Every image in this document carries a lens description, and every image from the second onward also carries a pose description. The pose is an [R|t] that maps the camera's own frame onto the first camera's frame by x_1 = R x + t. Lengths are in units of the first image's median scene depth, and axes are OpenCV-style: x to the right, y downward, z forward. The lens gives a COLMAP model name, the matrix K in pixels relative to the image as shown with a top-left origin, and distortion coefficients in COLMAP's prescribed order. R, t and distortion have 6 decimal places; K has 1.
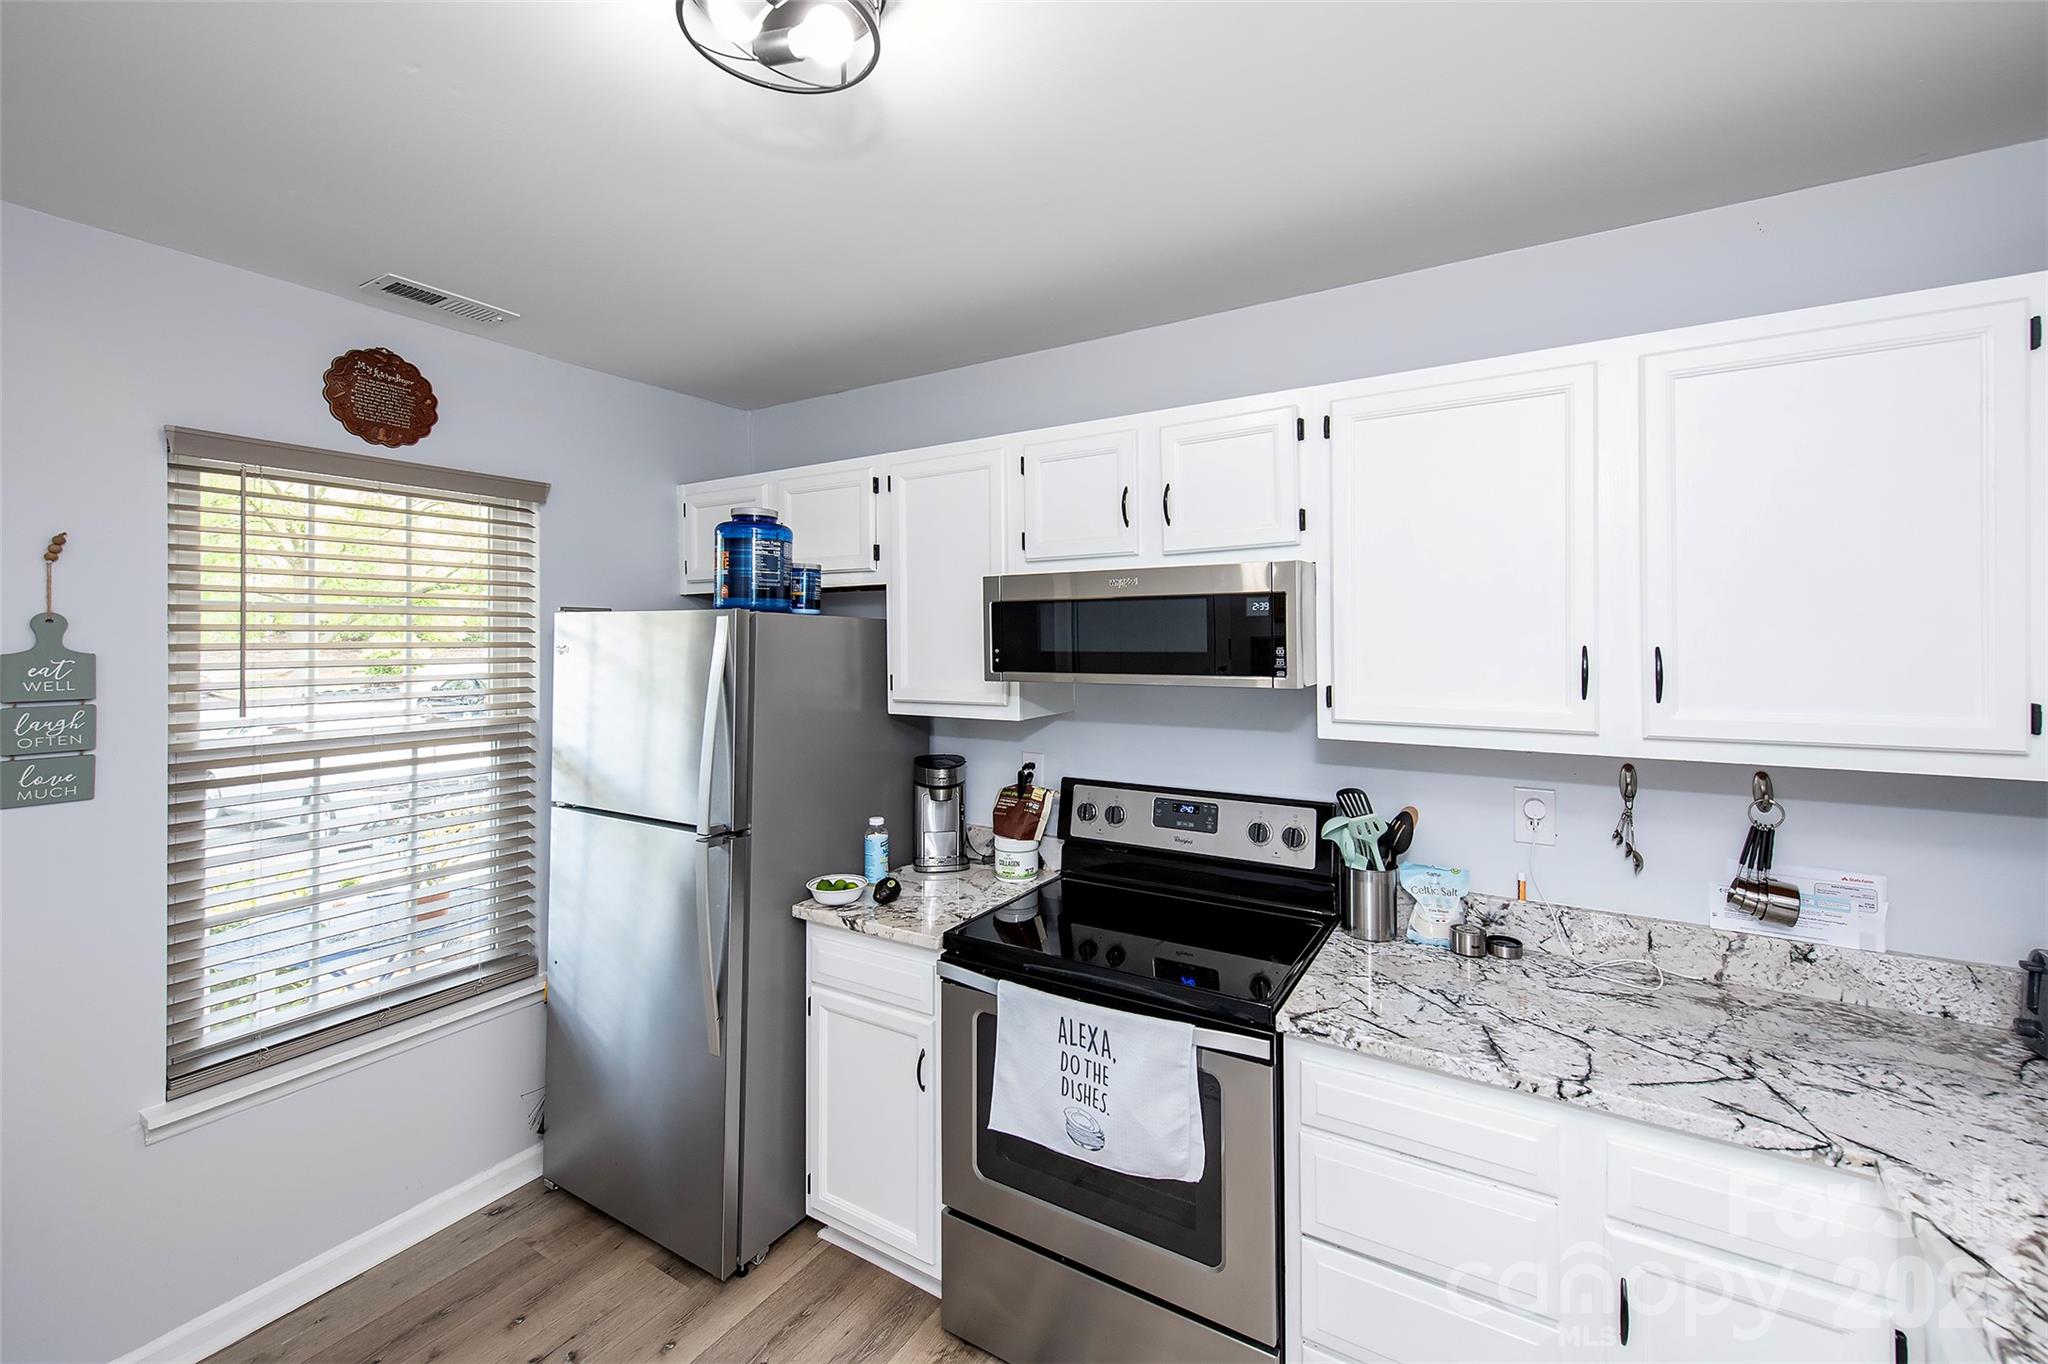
lens RADIAL K [[827.8, 0, 1029.0], [0, 827.8, 639.8], [0, 0, 1]] dist [0.001659, -0.000198]
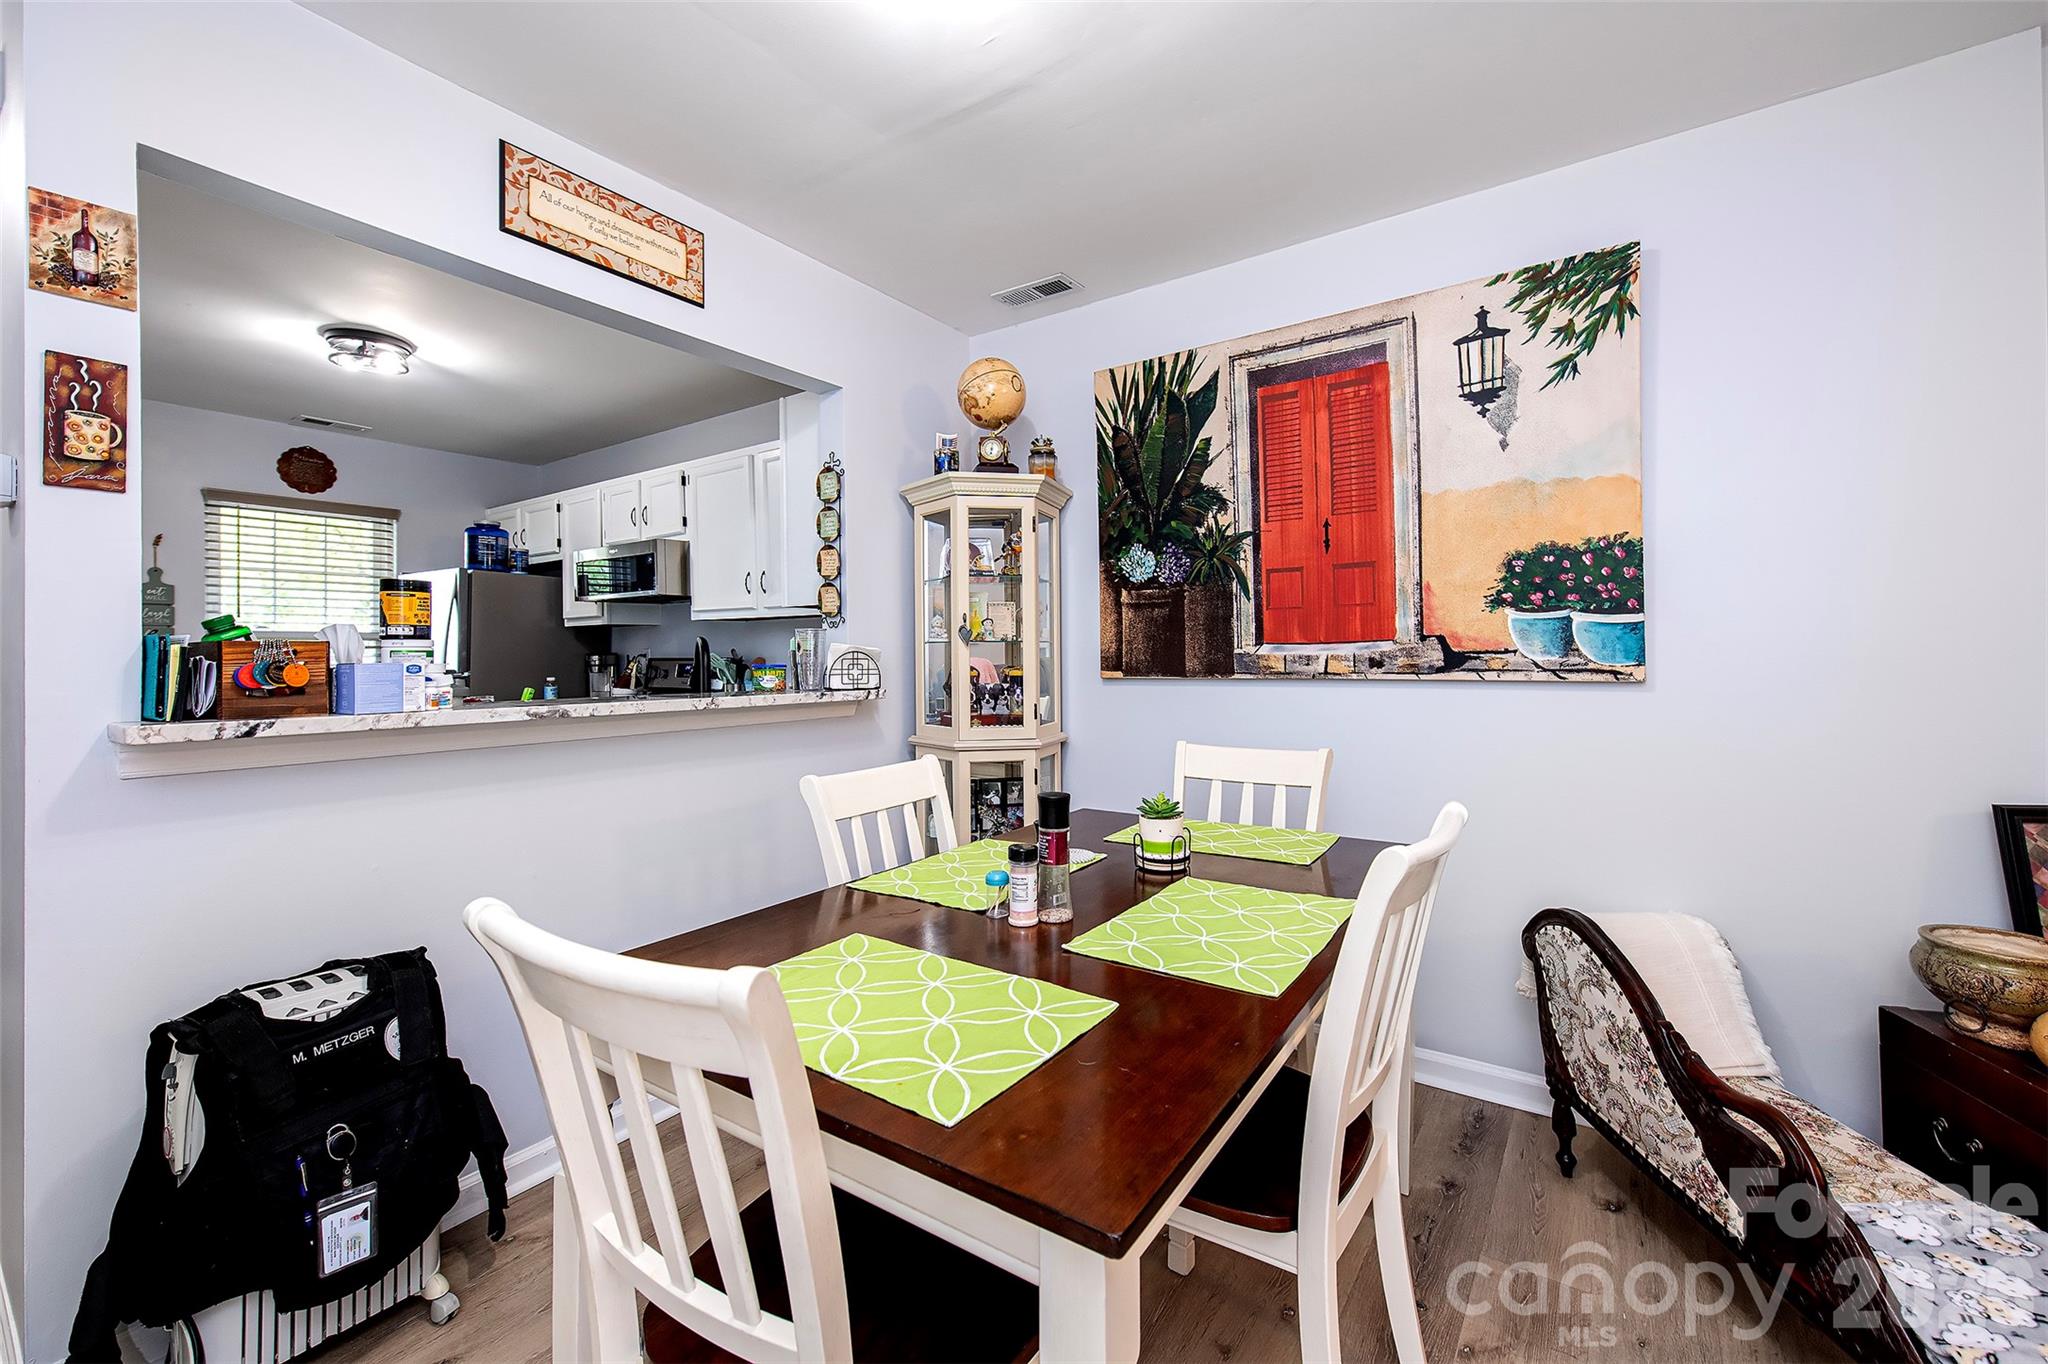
lens RADIAL K [[816.2, 0, 1030.1], [0, 816.2, 652.1], [0, 0, 1]] dist [-0.000861, -0.000606]
pose [[0.997991, -0.003795, -0.063245, 1.287228], [0.003594, 0.999988, -0.003300, 0.198236], [0.063256, 0.003066, 0.997993, -1.029638]]
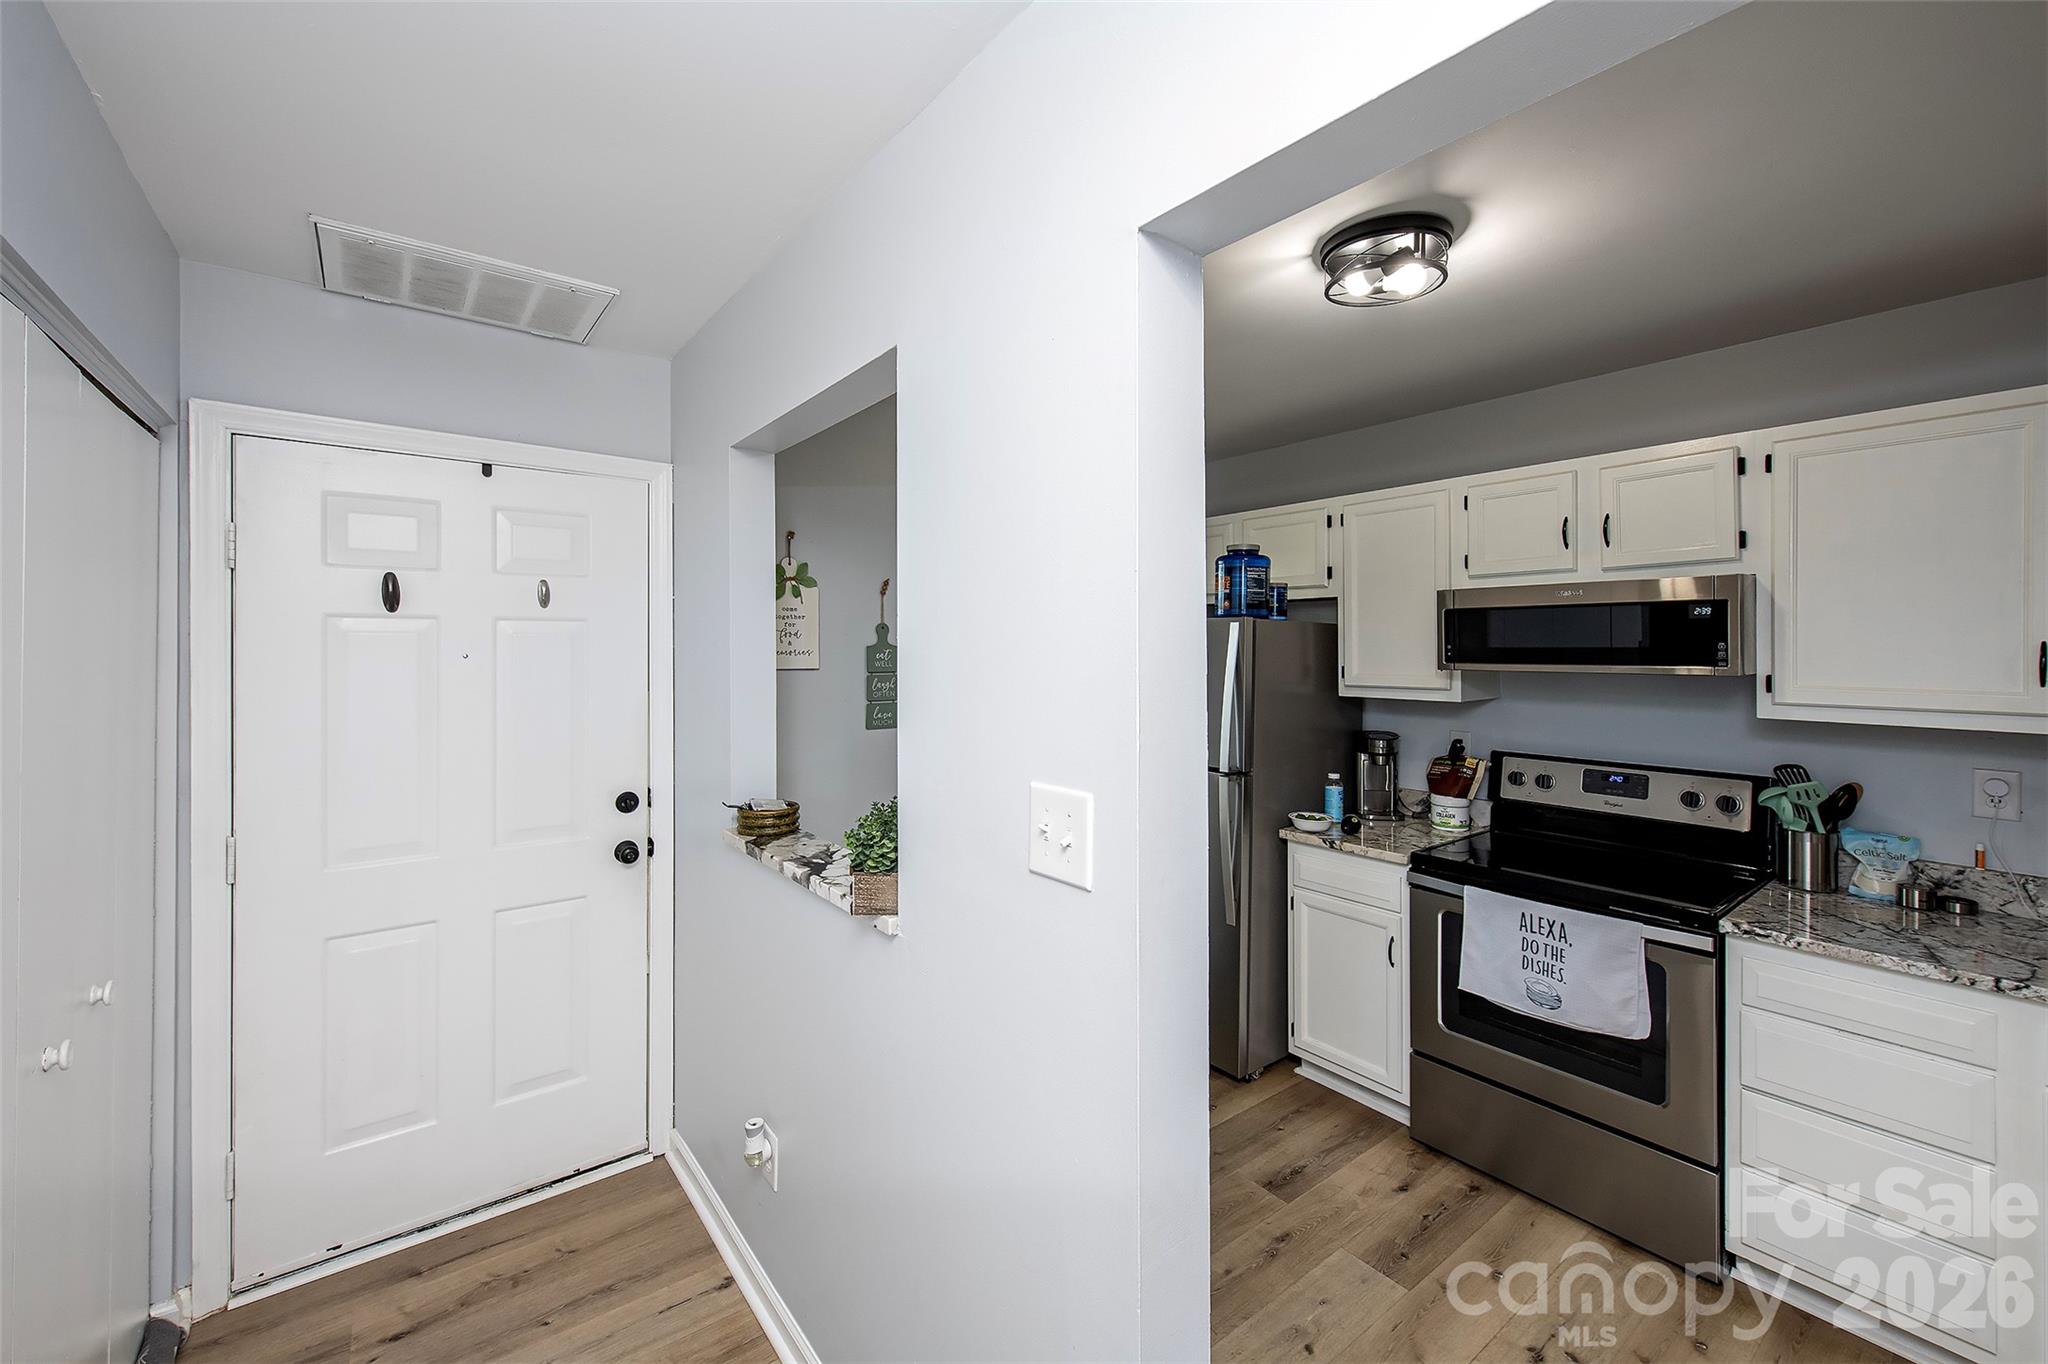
lens RADIAL K [[816.2, 0, 1030.1], [0, 816.2, 652.1], [0, 0, 1]] dist [-0.000861, -0.000606]
pose [[0.933077, 0.005220, -0.359639, -0.203053], [-0.002293, 0.999961, 0.008563, 0.012854], [0.359670, -0.007165, 0.933052, -0.470155]]
